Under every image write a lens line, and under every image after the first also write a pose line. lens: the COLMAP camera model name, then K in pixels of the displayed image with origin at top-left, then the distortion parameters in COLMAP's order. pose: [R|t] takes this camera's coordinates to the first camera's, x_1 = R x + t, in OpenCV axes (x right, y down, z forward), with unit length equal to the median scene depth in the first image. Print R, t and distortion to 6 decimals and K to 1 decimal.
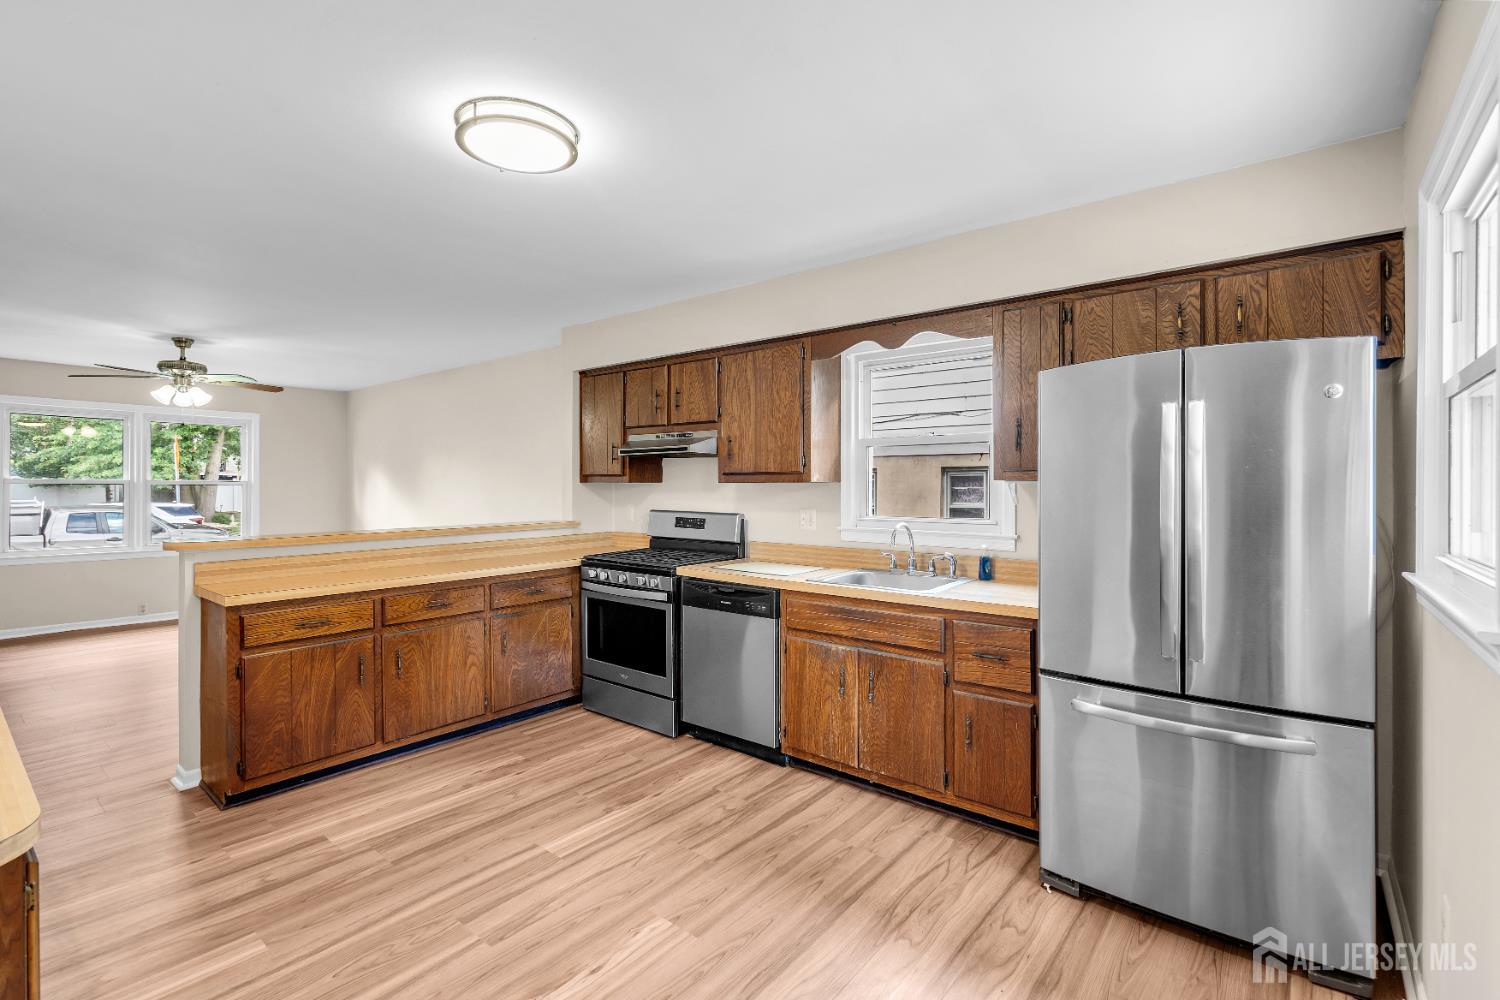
lens RADIAL K [[684.5, 0, 747.2], [0, 684.5, 490.0], [0, 0, 1]] dist [-0.004594, 0.001746]
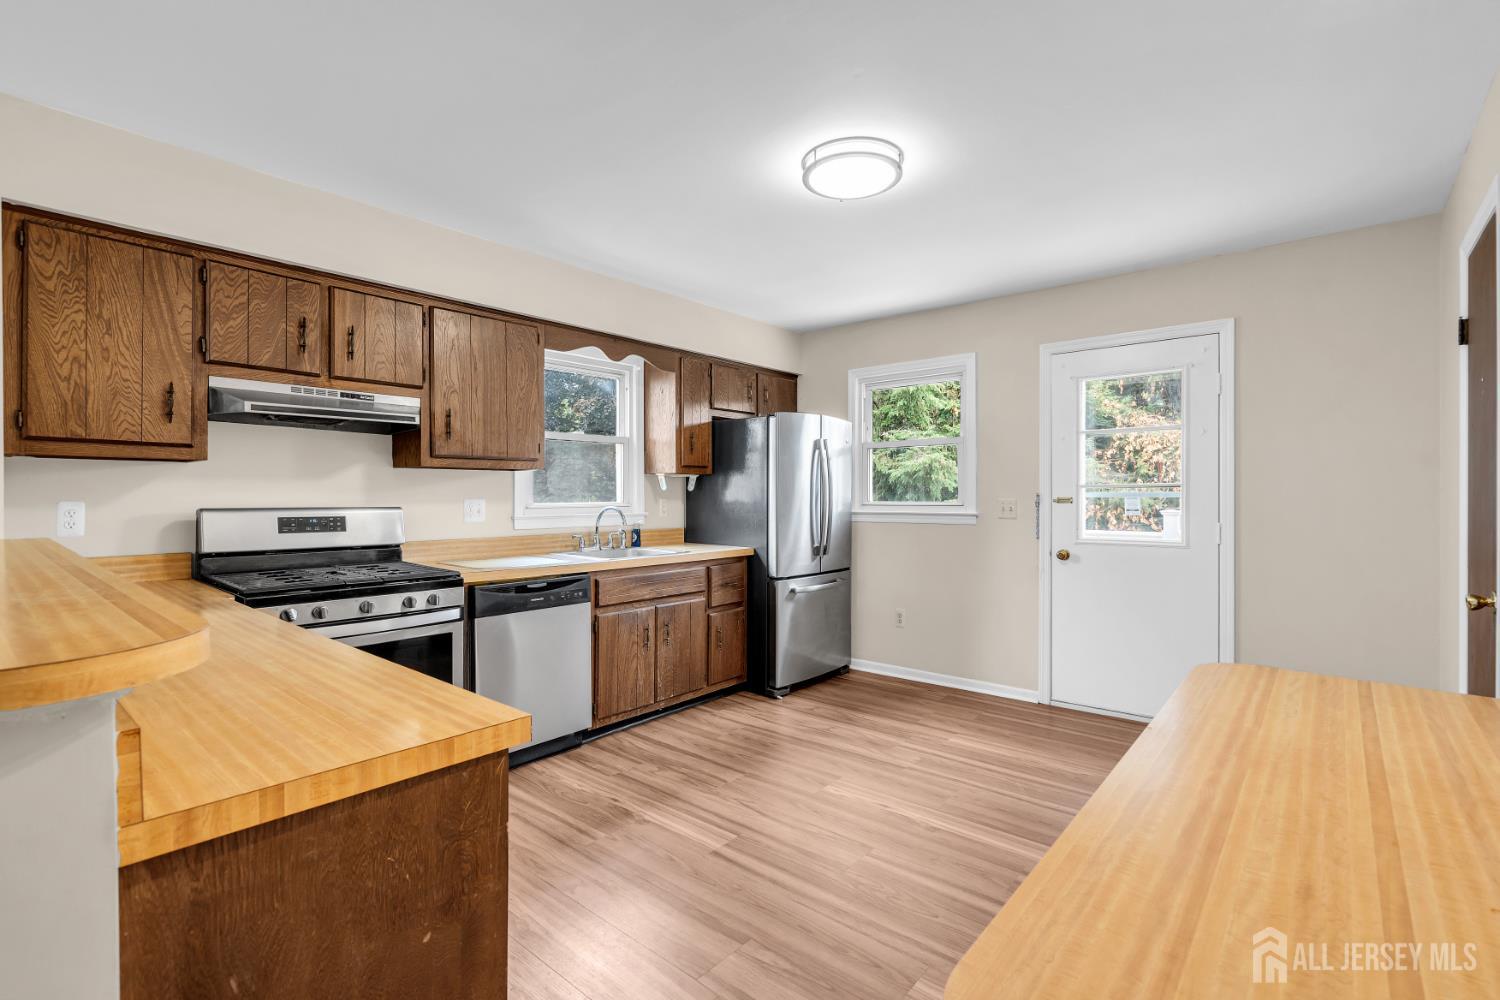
lens RADIAL K [[684.5, 0, 744.0], [0, 684.5, 496.3], [0, 0, 1]] dist [-0.004594, 0.001746]
pose [[0.024180, -0.003489, 0.999702, -1.054555], [0.007760, 0.999964, 0.003303, 0.030800], [-0.999677, 0.007678, 0.024206, 0.798475]]
